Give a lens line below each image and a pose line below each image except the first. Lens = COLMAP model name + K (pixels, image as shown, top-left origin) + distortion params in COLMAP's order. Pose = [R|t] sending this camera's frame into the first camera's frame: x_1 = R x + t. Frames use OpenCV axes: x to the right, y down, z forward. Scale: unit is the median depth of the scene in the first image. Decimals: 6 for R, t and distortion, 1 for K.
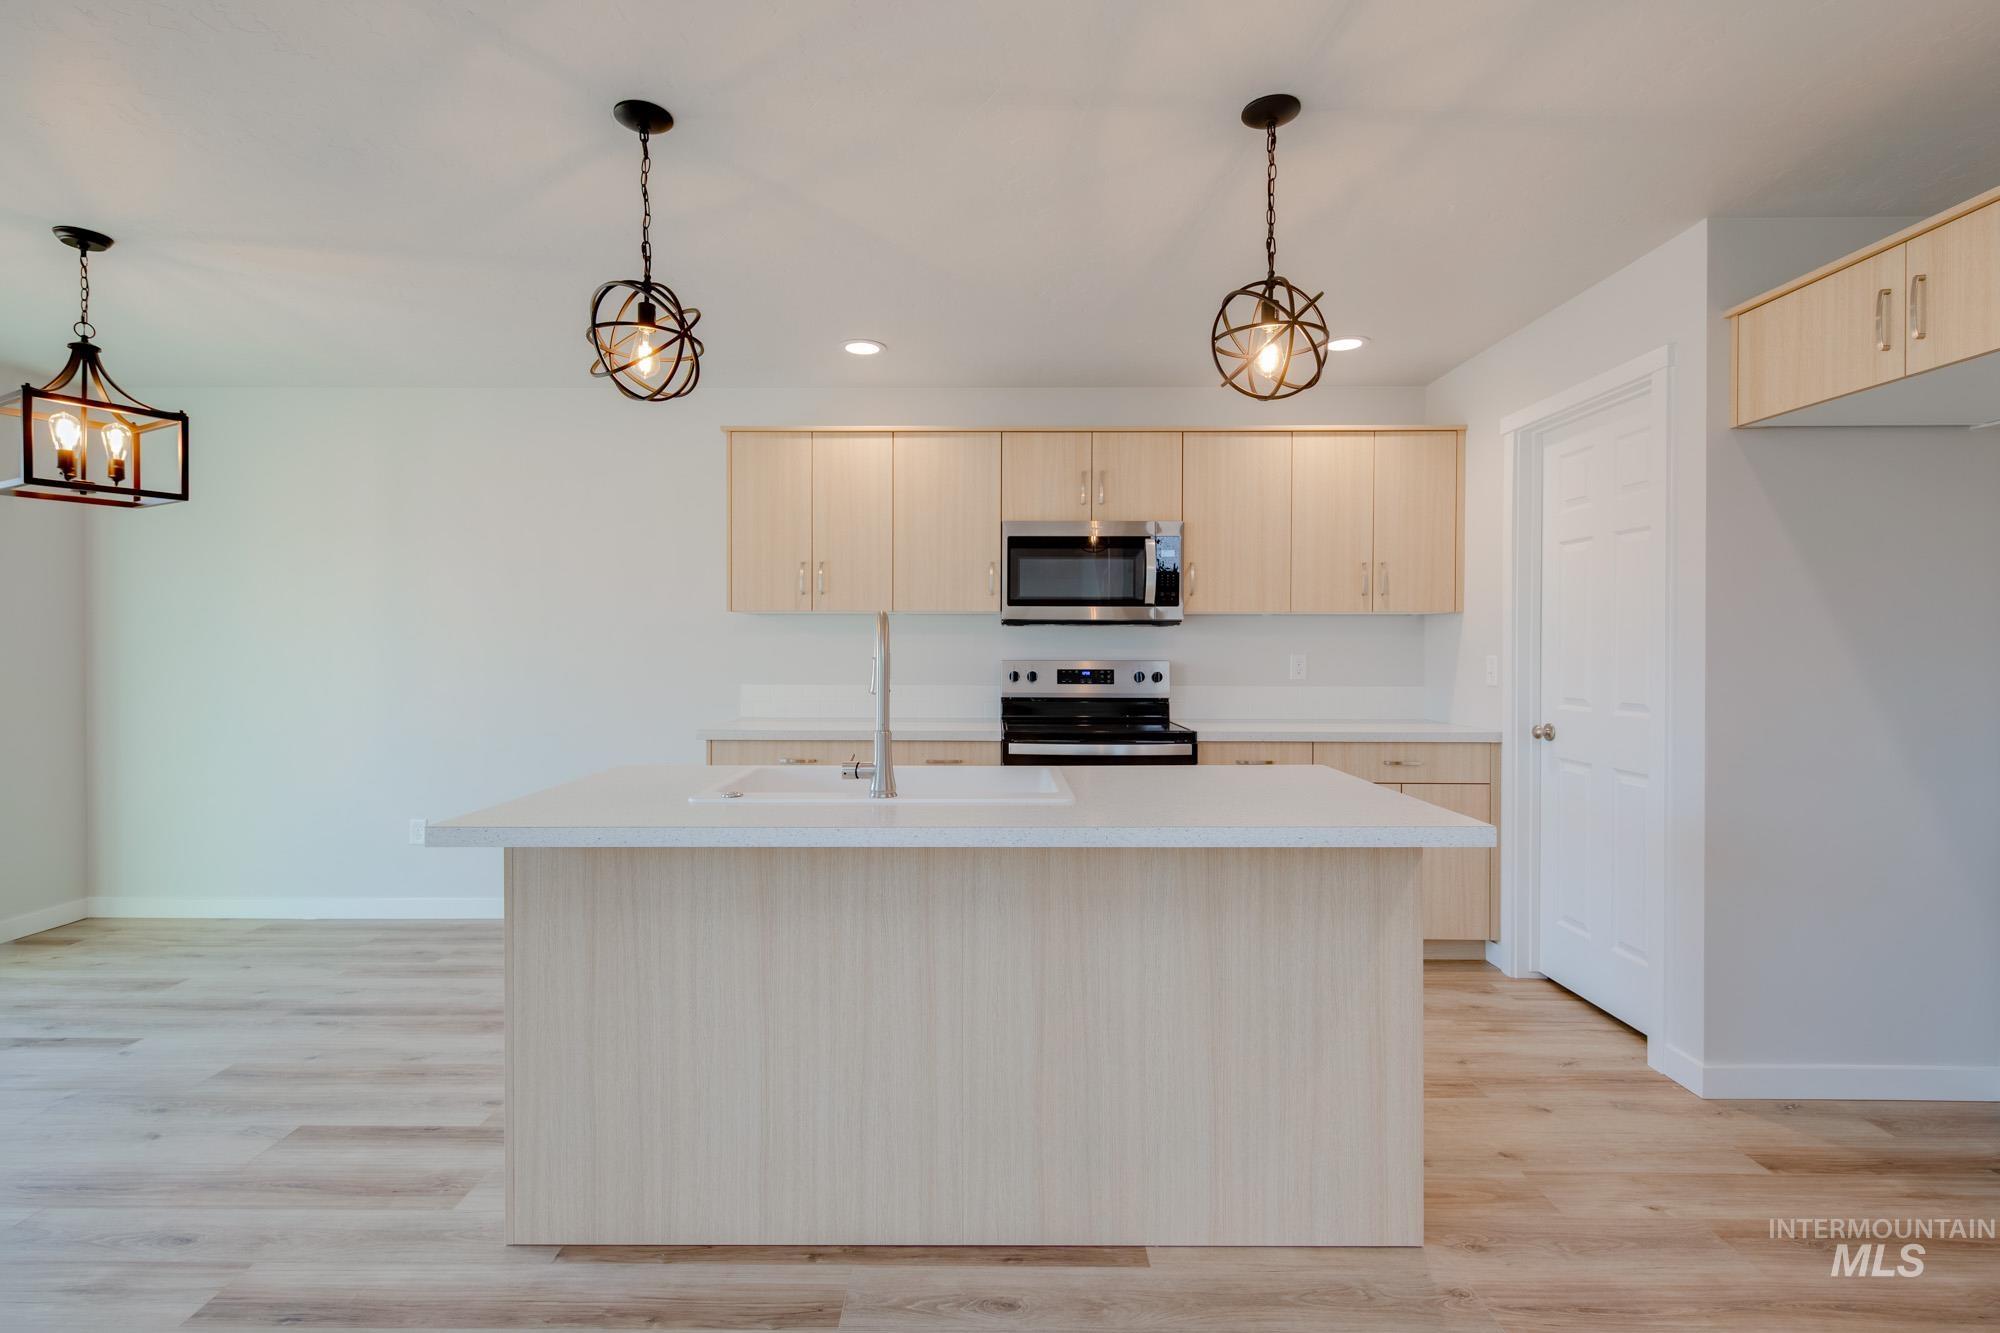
lens RADIAL K [[924.1, 0, 987.8], [0, 924.1, 655.0], [0, 0, 1]] dist [0.014280, -0.007242]
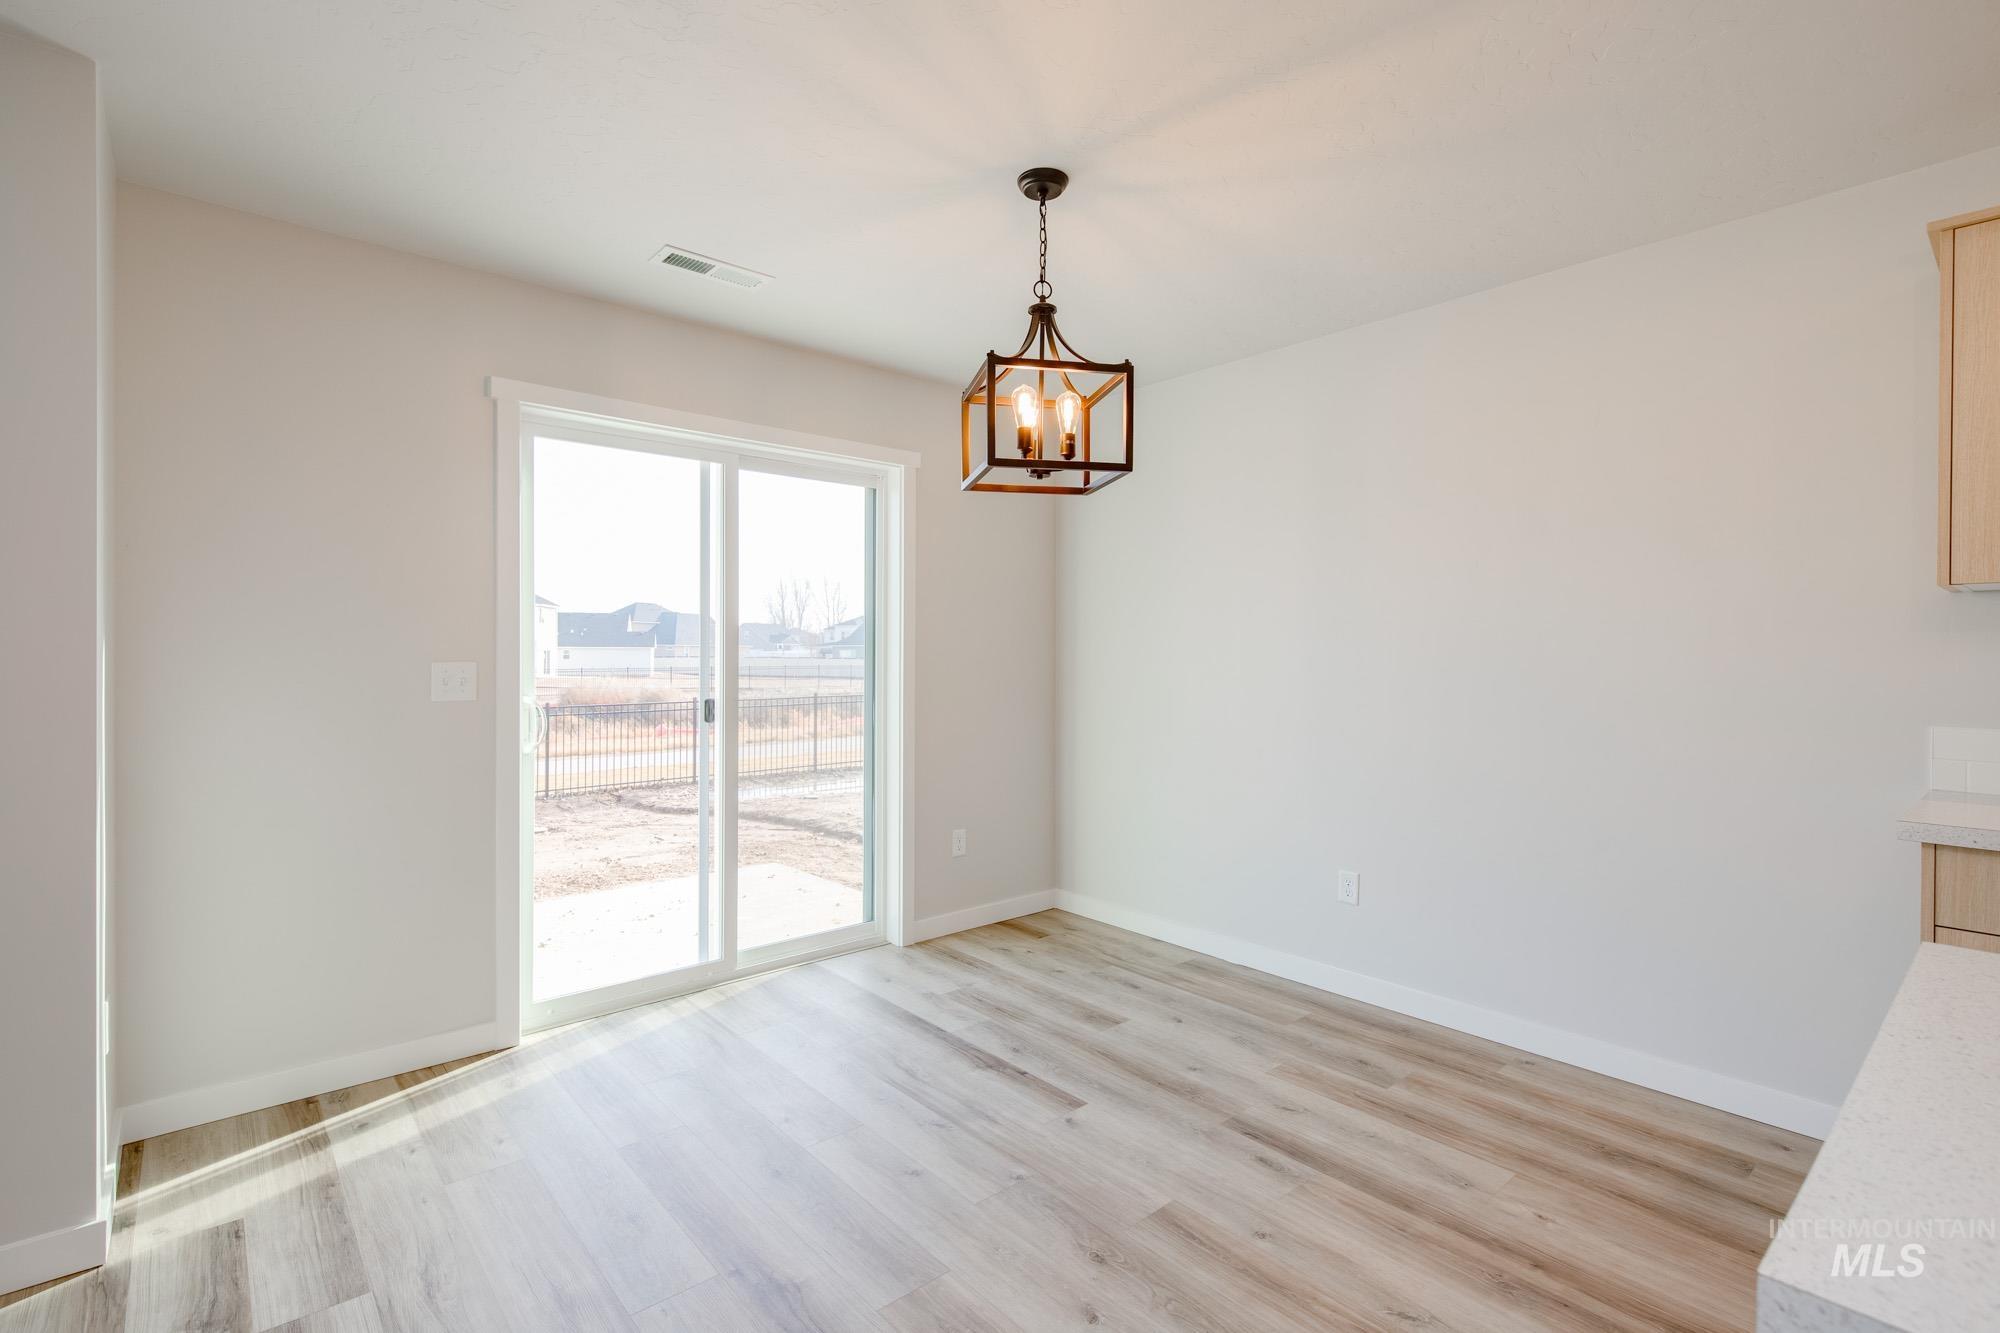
lens RADIAL K [[924.1, 0, 998.1], [0, 924.1, 654.8], [0, 0, 1]] dist [0.014280, -0.007242]
pose [[0.660600, 0.002436, -0.750734, -0.288134], [-0.009040, 0.999948, -0.004710, -0.001800], [0.750684, 0.009898, 0.660588, 0.332273]]
